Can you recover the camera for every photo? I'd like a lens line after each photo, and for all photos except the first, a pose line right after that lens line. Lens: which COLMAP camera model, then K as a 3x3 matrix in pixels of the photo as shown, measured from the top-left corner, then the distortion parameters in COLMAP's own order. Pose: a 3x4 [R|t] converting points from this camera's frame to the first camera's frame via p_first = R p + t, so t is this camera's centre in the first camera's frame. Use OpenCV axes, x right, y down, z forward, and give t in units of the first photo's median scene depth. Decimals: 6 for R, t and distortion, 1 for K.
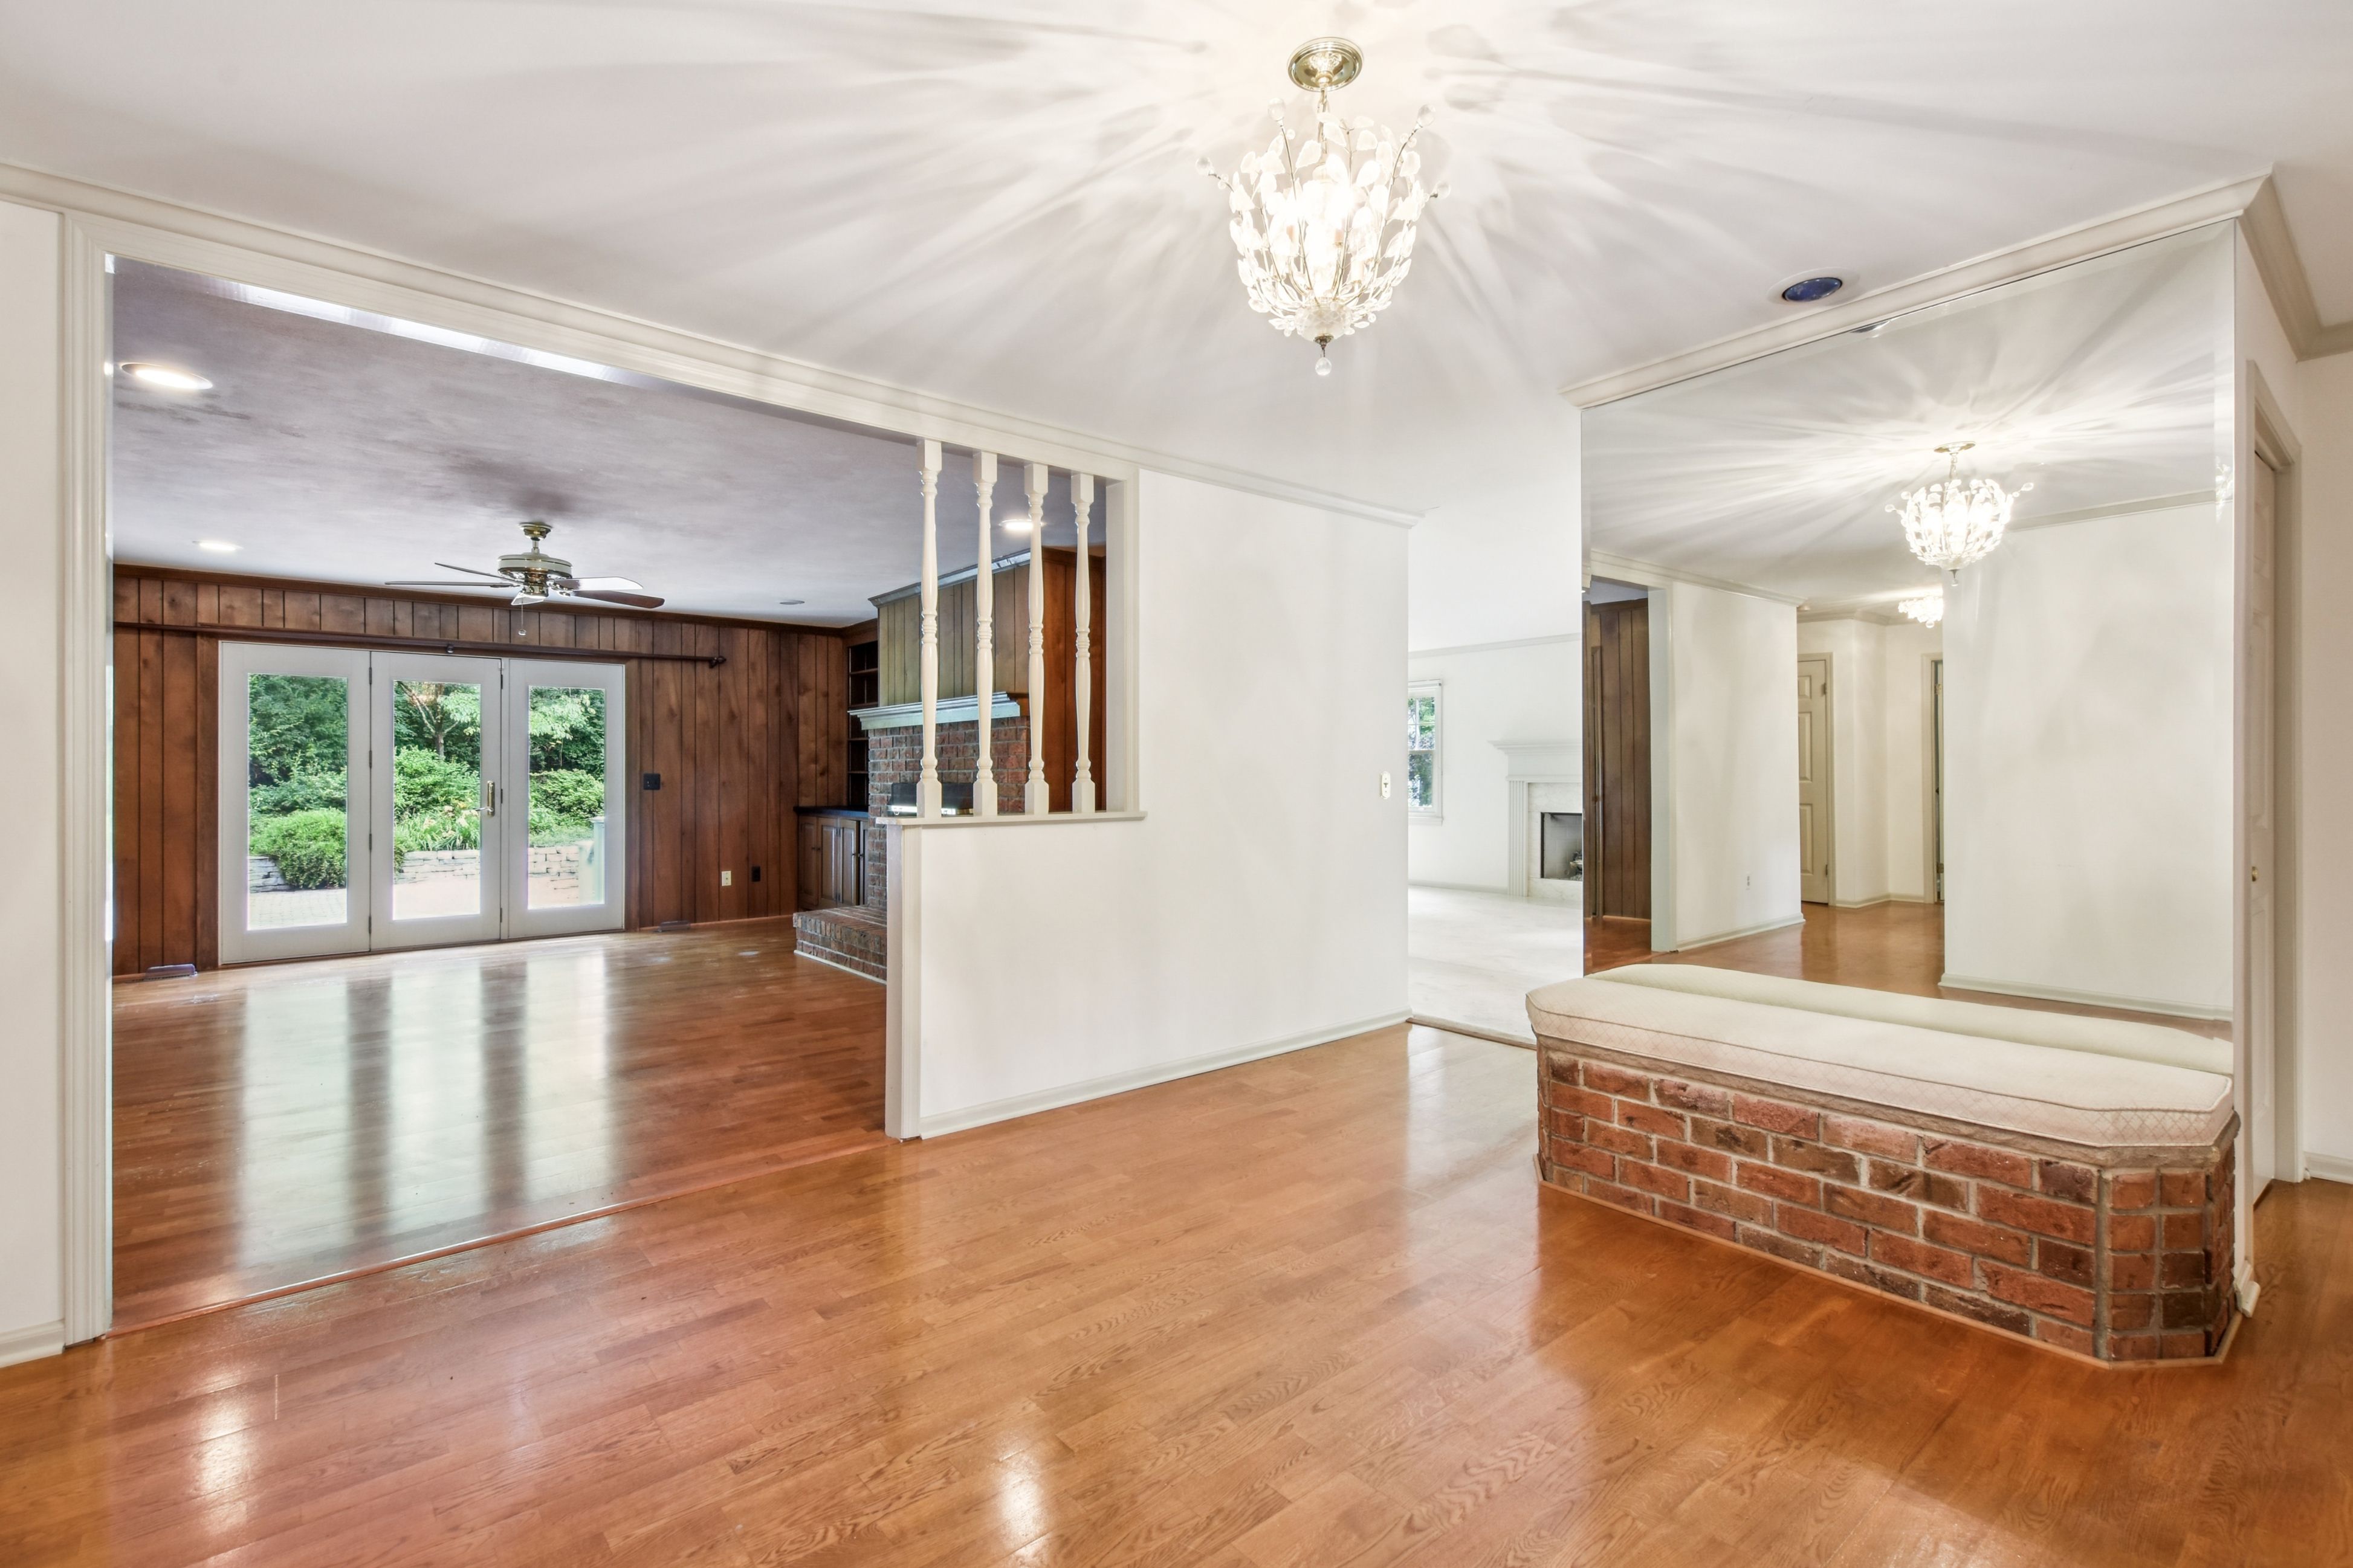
lens RADIAL K [[1049.9, 0, 1185.8], [0, 1049.9, 770.6], [0, 0, 1]] dist [0.015423, -0.012108]
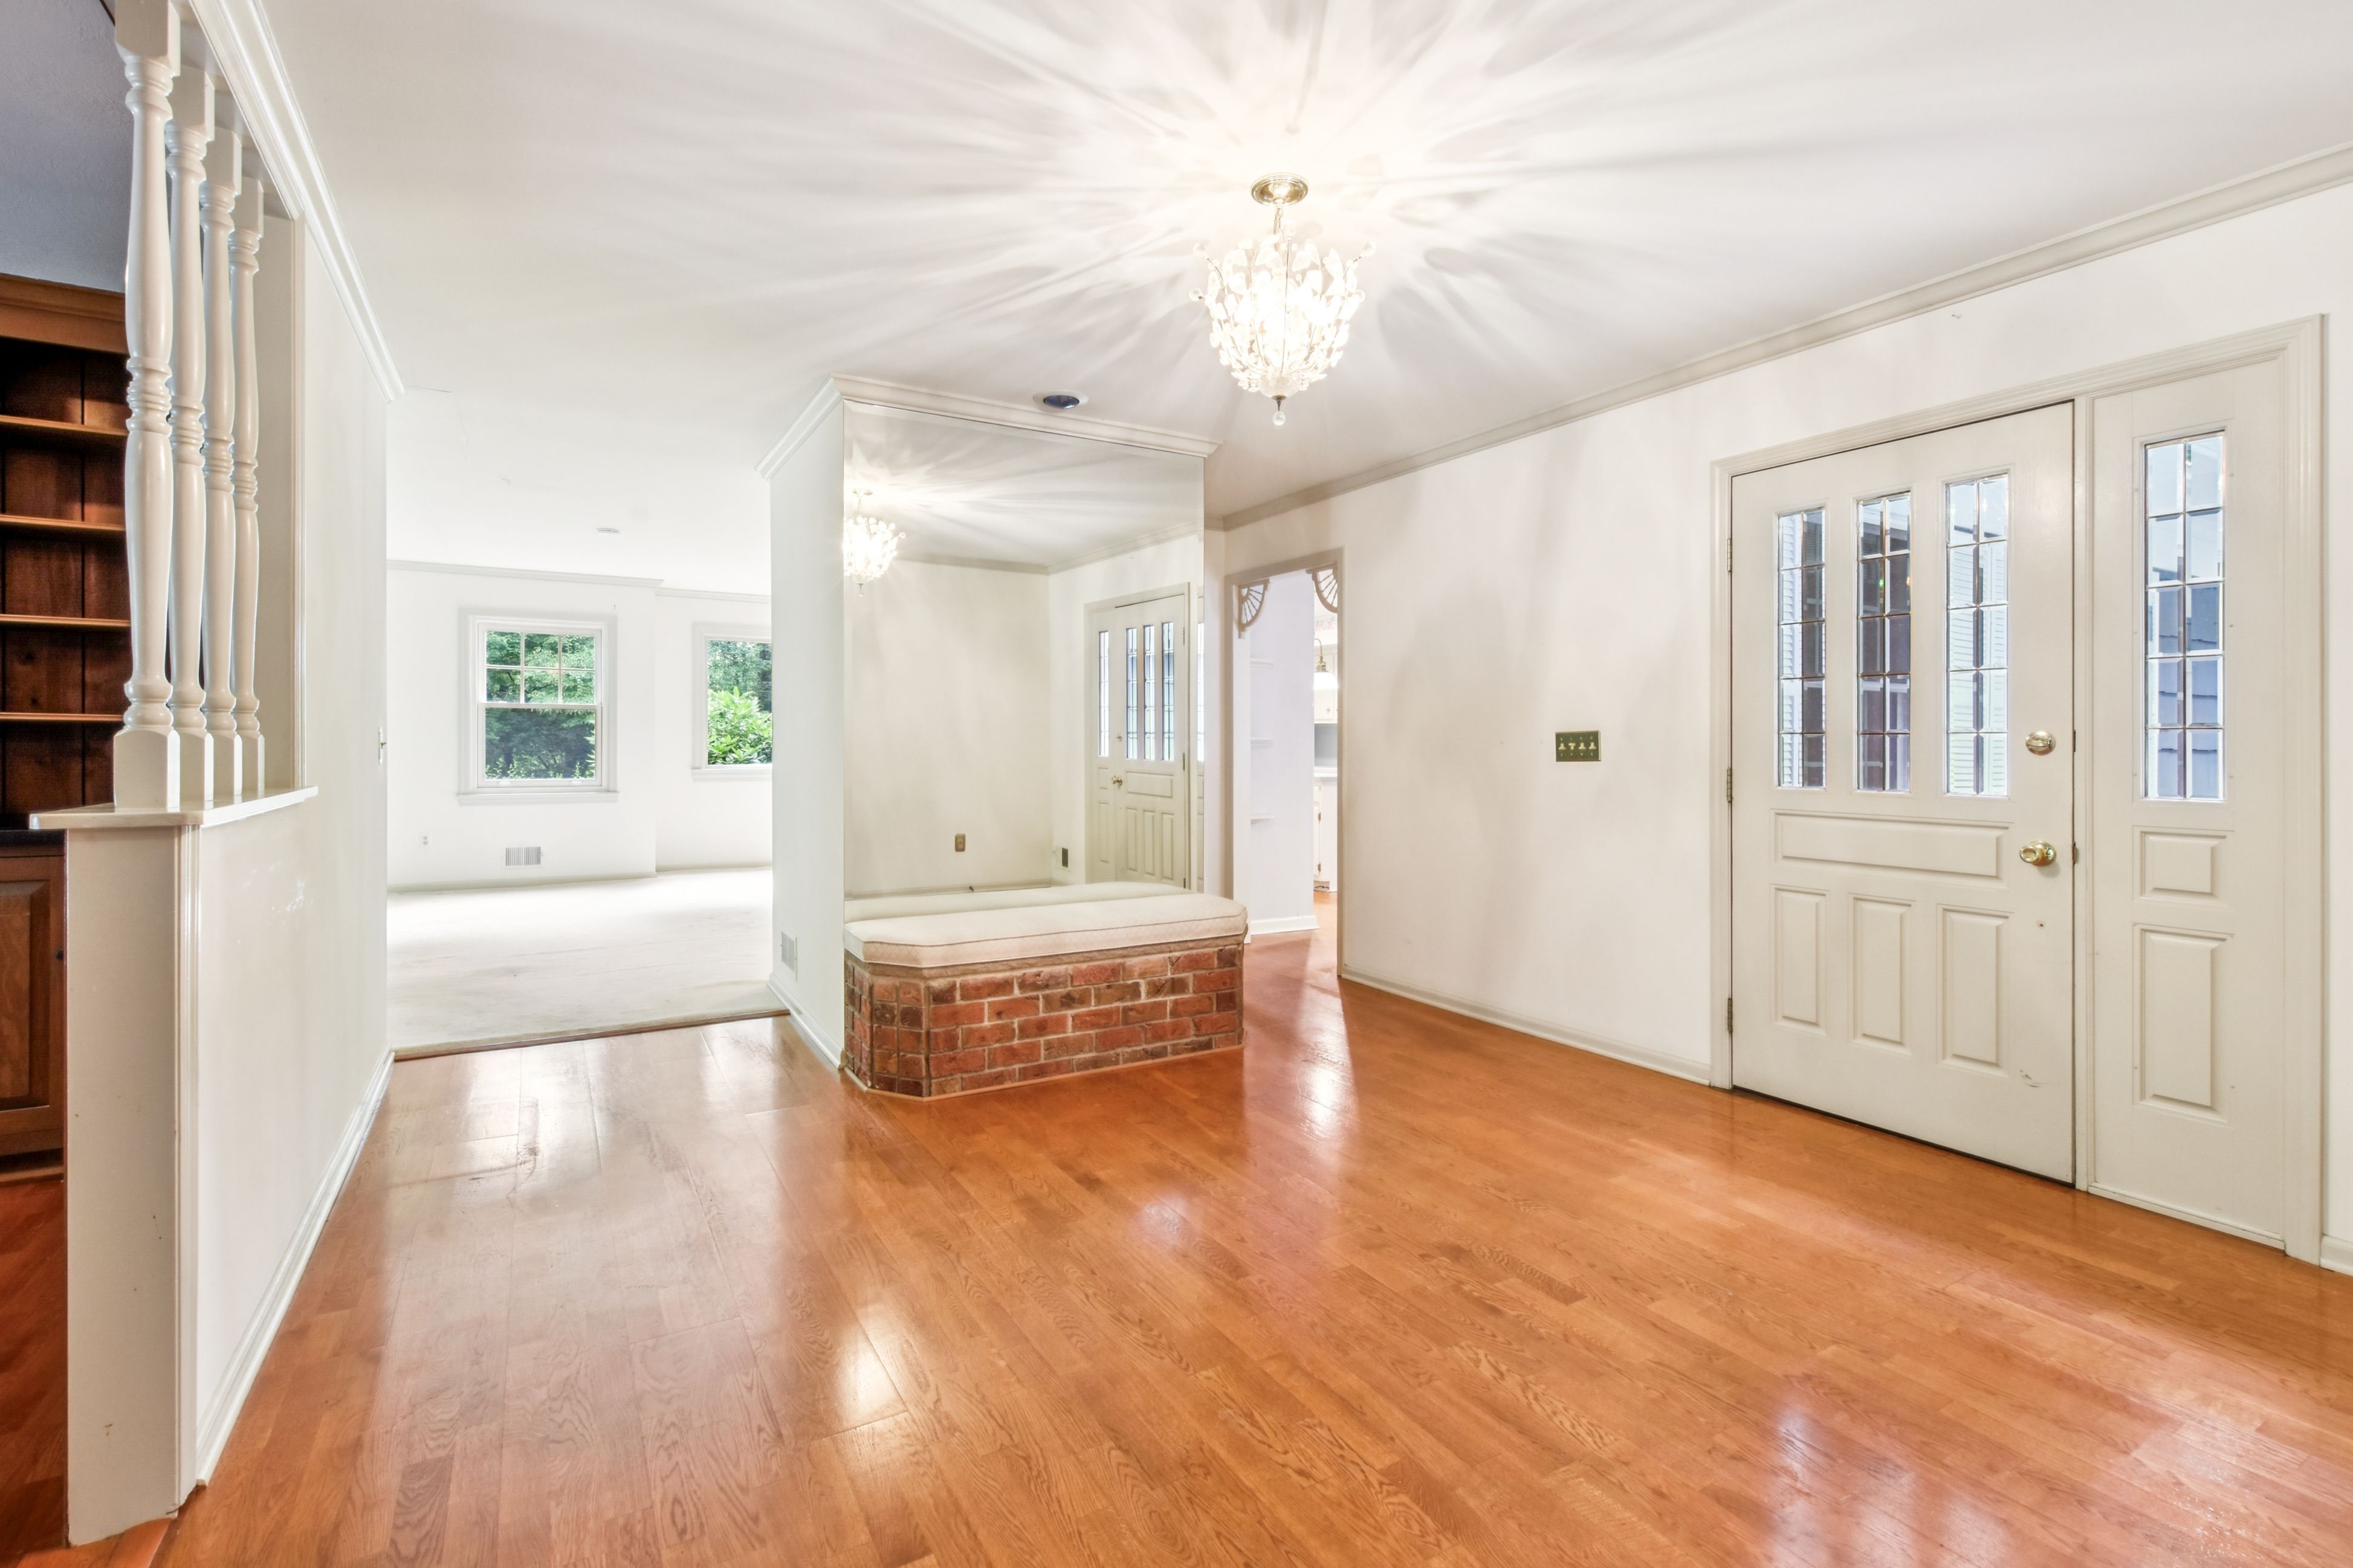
lens RADIAL K [[1049.9, 0, 1156.9], [0, 1049.9, 733.9], [0, 0, 1]] dist [0.015423, -0.012108]
pose [[0.178946, 0.017661, 0.983700, -0.648853], [-0.010909, 0.999813, -0.015965, 0.016336], [-0.983798, -0.007874, 0.179105, 0.504468]]
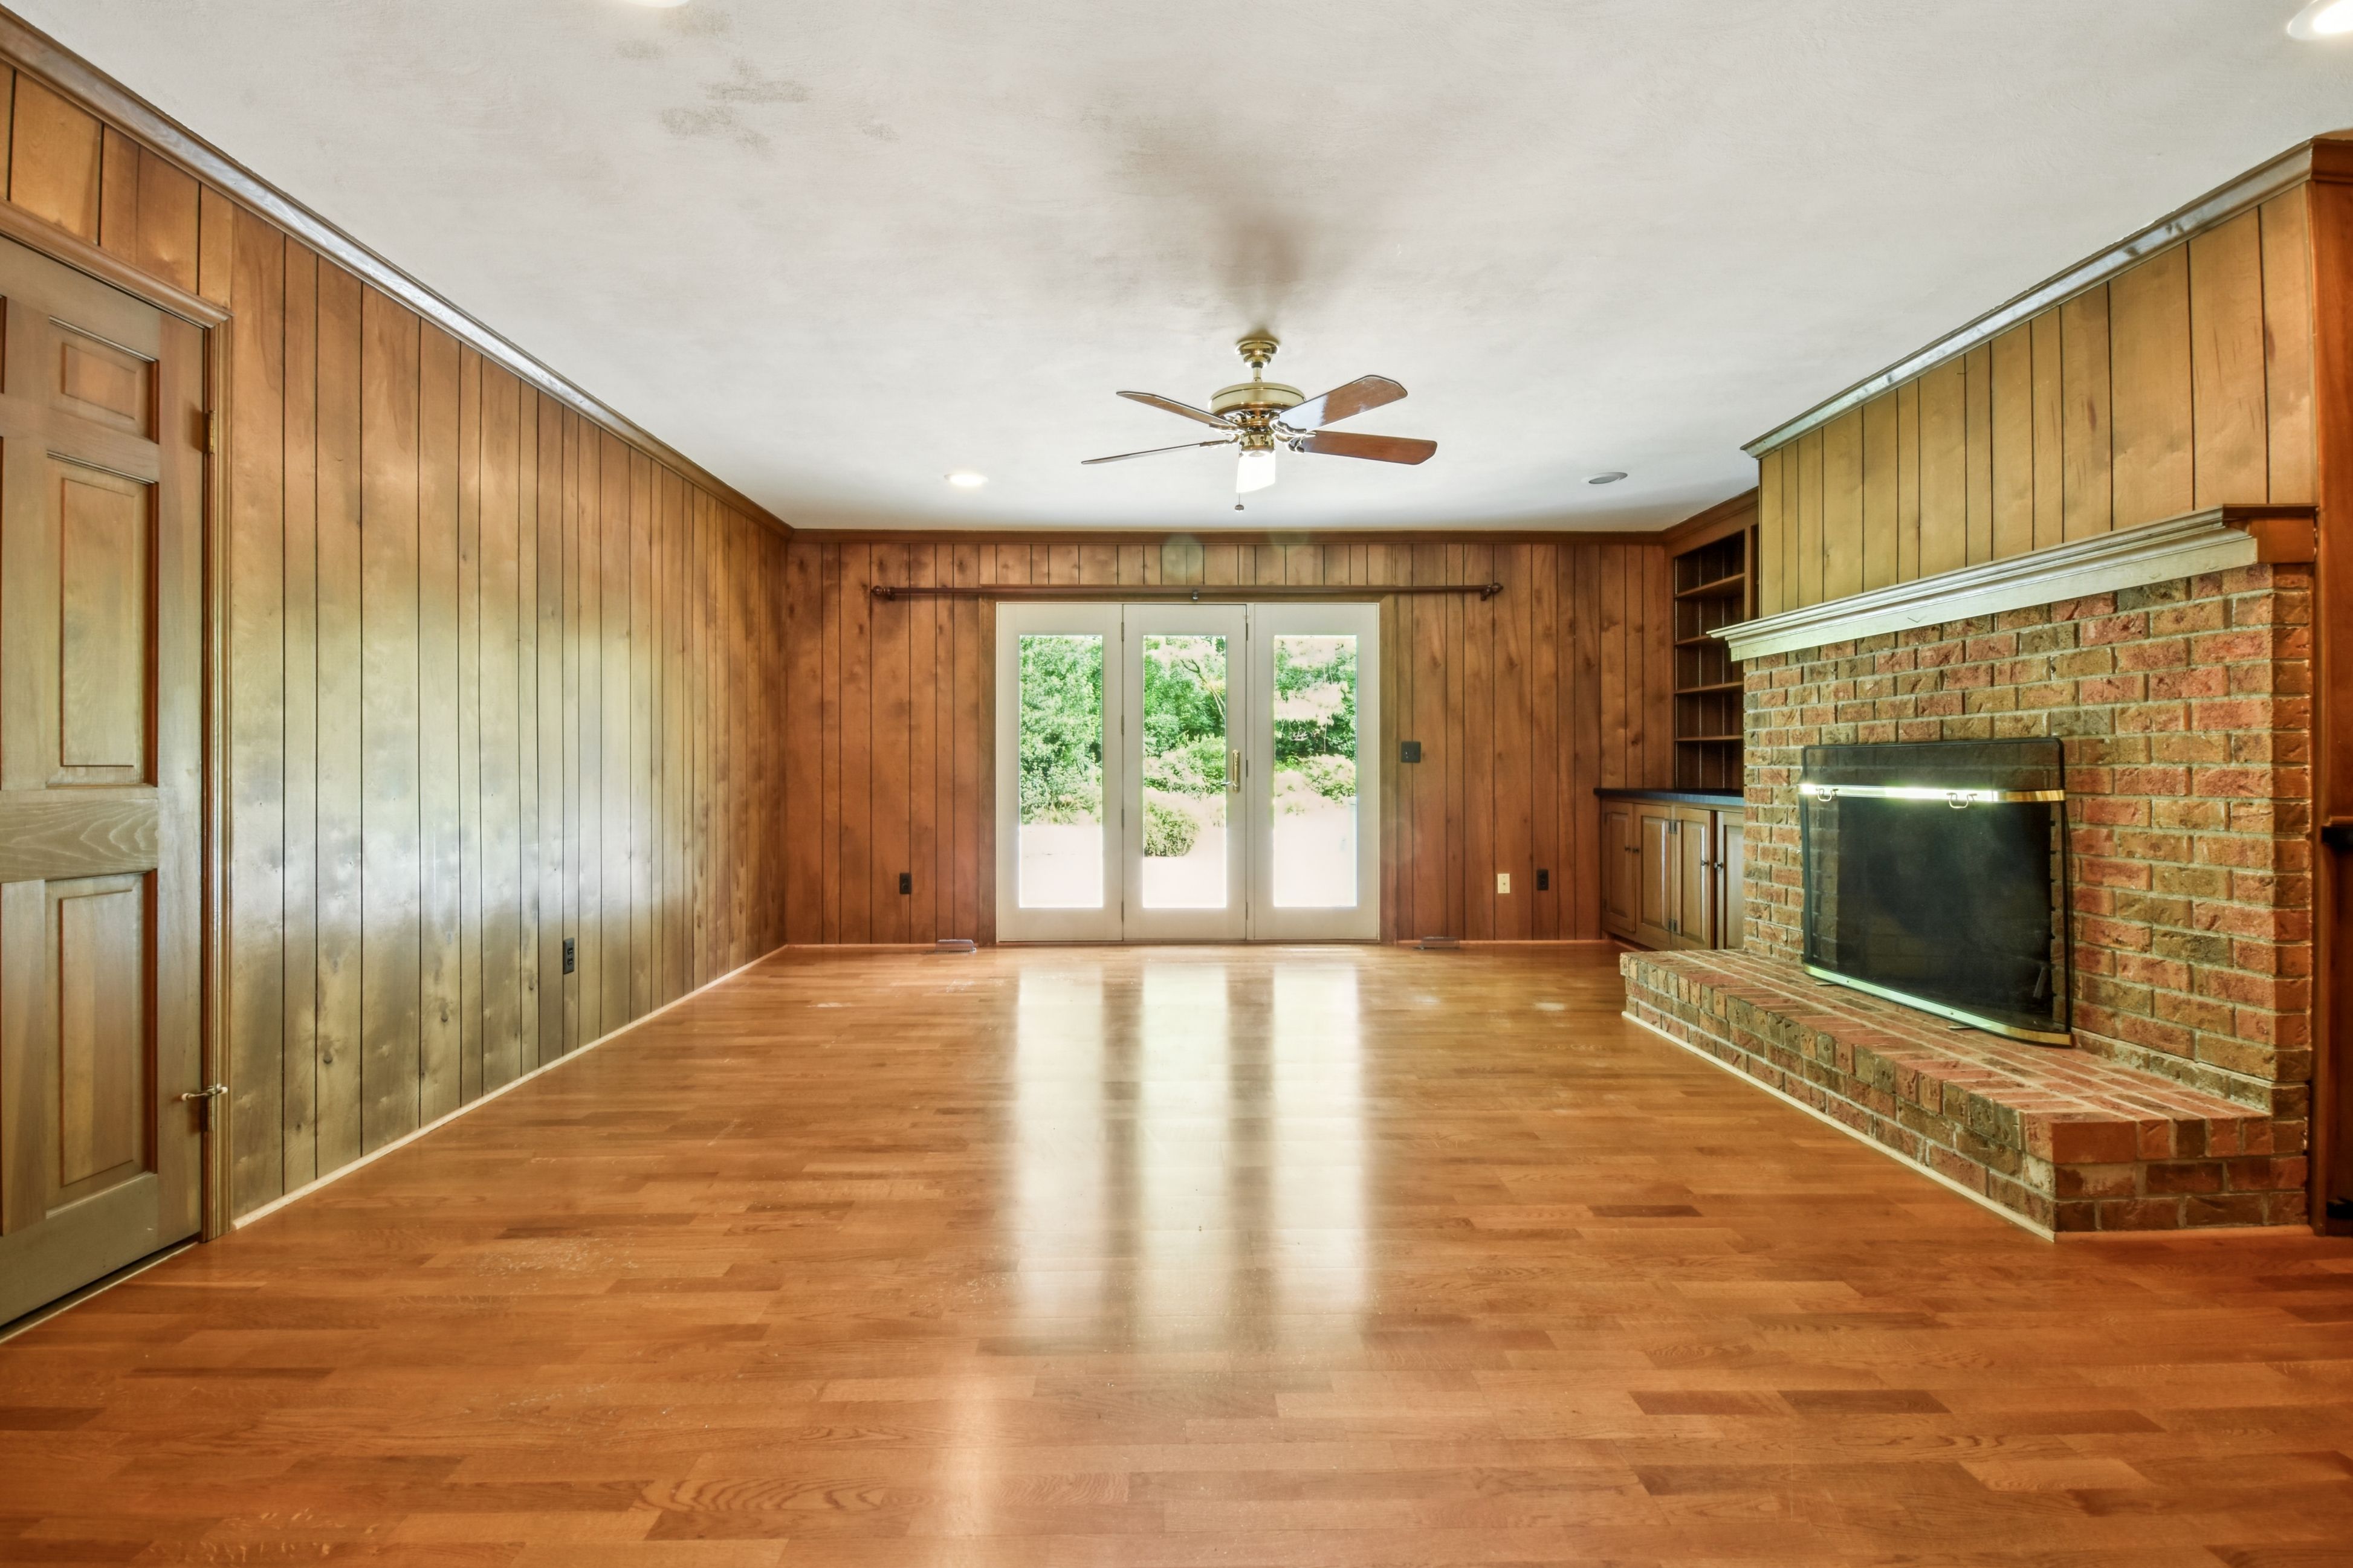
lens RADIAL K [[1049.9, 0, 1179.3], [0, 1049.9, 759.6], [0, 0, 1]] dist [0.015423, -0.012108]
pose [[0.779058, -0.003047, -0.626944, -0.392808], [0.001462, 0.999994, -0.003043, 0.044360], [0.626950, 0.001454, 0.779058, 0.736086]]
